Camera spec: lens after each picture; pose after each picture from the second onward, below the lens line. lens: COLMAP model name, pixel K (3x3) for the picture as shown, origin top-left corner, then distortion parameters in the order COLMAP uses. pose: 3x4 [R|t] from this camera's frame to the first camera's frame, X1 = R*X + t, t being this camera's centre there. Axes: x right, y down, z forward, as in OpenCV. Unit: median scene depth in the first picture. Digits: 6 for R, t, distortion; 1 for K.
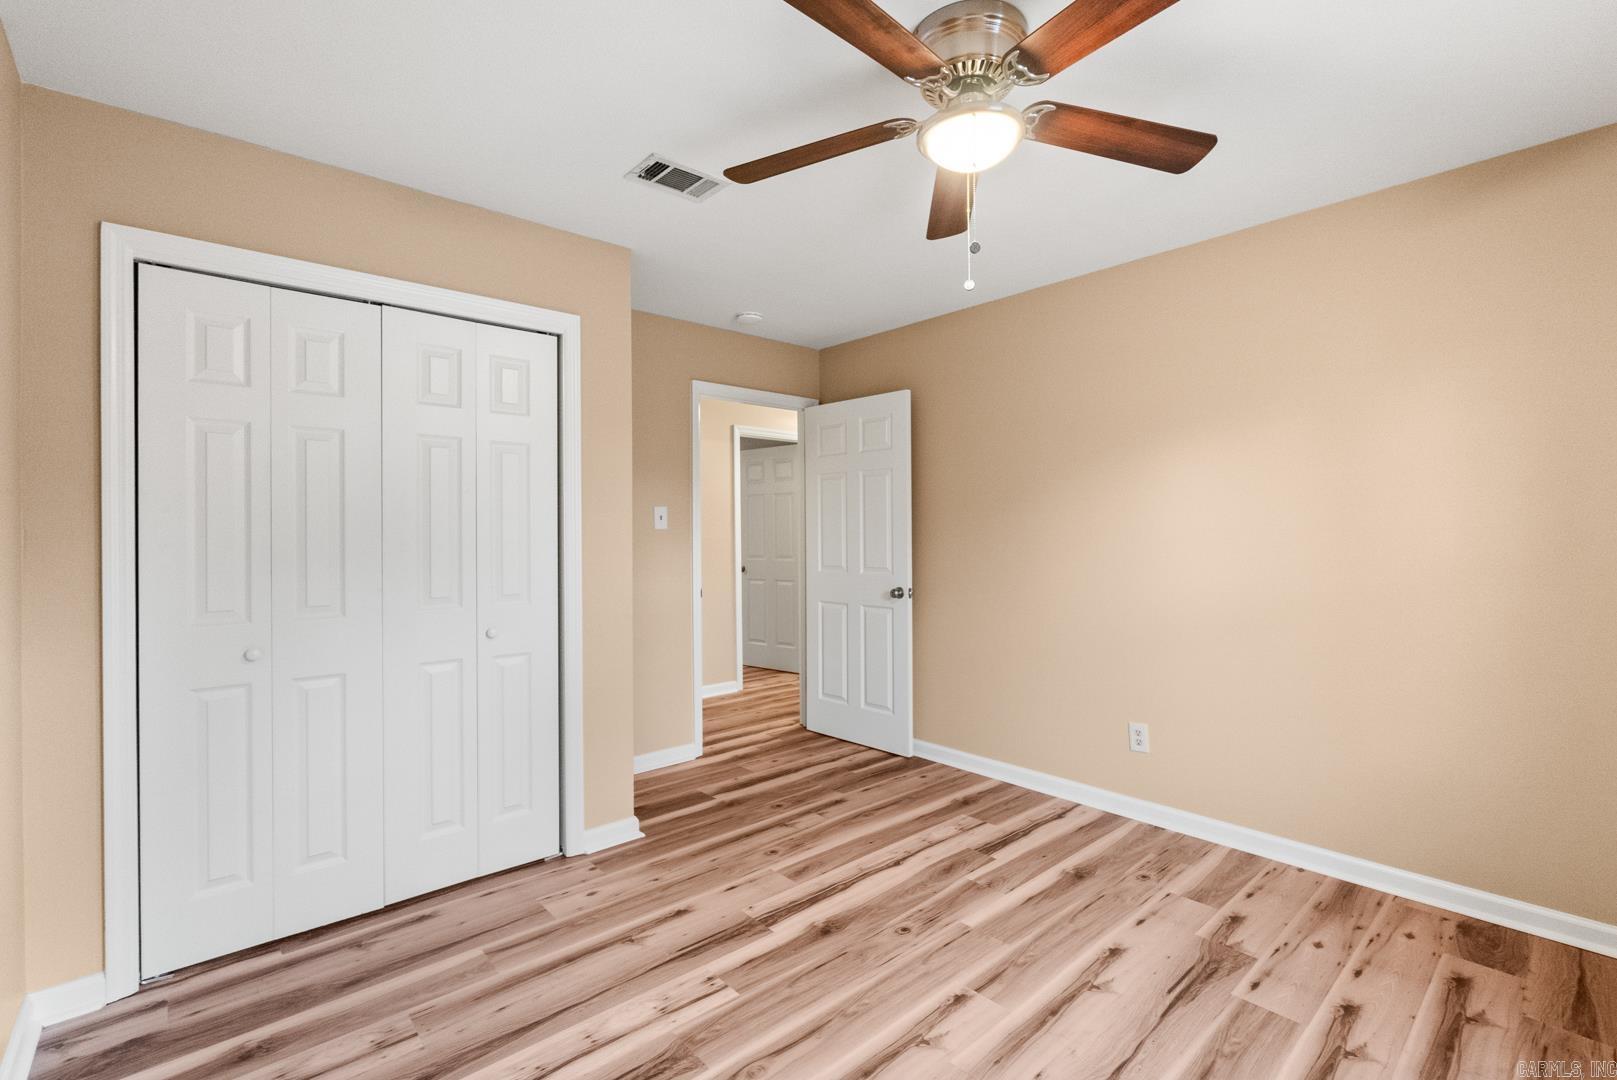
lens RADIAL K [[725.2, 0, 813.2], [0, 725.2, 537.2], [0, 0, 1]] dist [-0.006954, 0.001326]
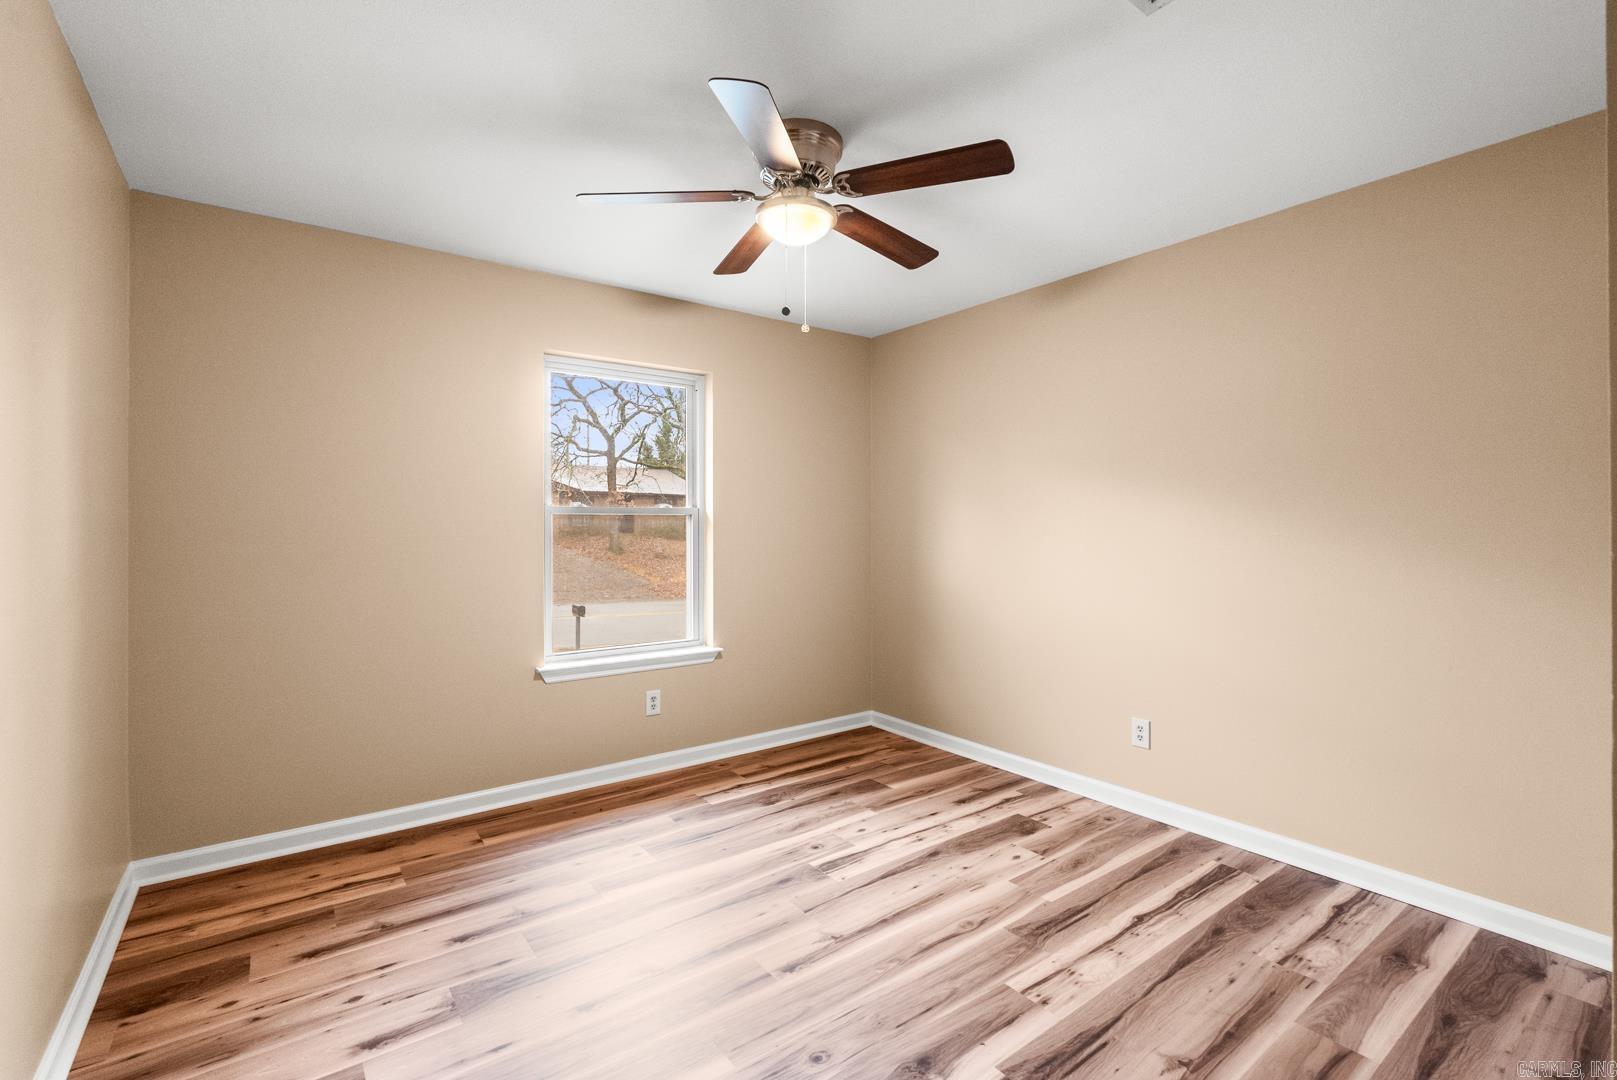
lens RADIAL K [[725.2, 0, 806.4], [0, 725.2, 538.3], [0, 0, 1]] dist [-0.006954, 0.001326]
pose [[-0.995661, 0.006560, 0.092822, 0.074641], [0.007774, 0.999889, 0.012715, -0.001912], [-0.092728, 0.013381, -0.995602, 1.989500]]
